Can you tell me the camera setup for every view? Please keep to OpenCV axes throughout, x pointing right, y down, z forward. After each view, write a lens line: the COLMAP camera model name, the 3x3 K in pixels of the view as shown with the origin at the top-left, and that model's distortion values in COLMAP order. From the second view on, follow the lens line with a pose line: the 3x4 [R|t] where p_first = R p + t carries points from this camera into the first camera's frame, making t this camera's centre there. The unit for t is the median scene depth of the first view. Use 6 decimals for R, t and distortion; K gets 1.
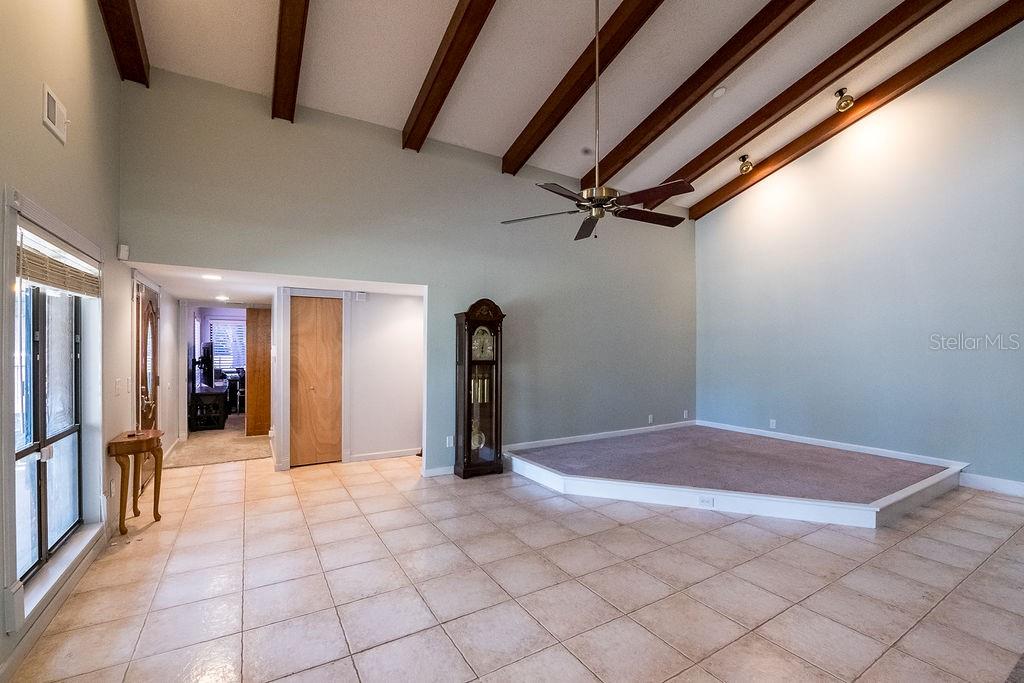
lens RADIAL K [[429.1, 0, 507.5], [0, 429.1, 348.8], [0, 0, 1]] dist [-0.005528, -0.001615]
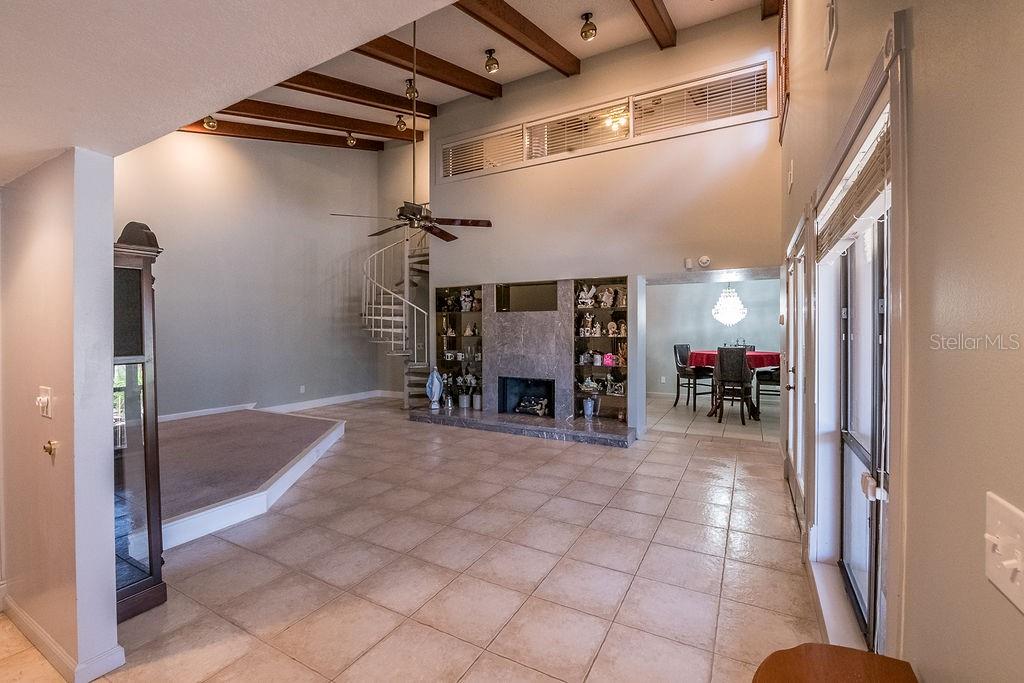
lens RADIAL K [[429.1, 0, 512.1], [0, 429.1, 331.5], [0, 0, 1]] dist [-0.005528, -0.001615]
pose [[-0.486483, -0.008681, 0.873647, -1.002541], [-0.001036, 0.999956, 0.009359, 0.001562], [-0.873689, 0.003648, -0.486471, 1.292427]]
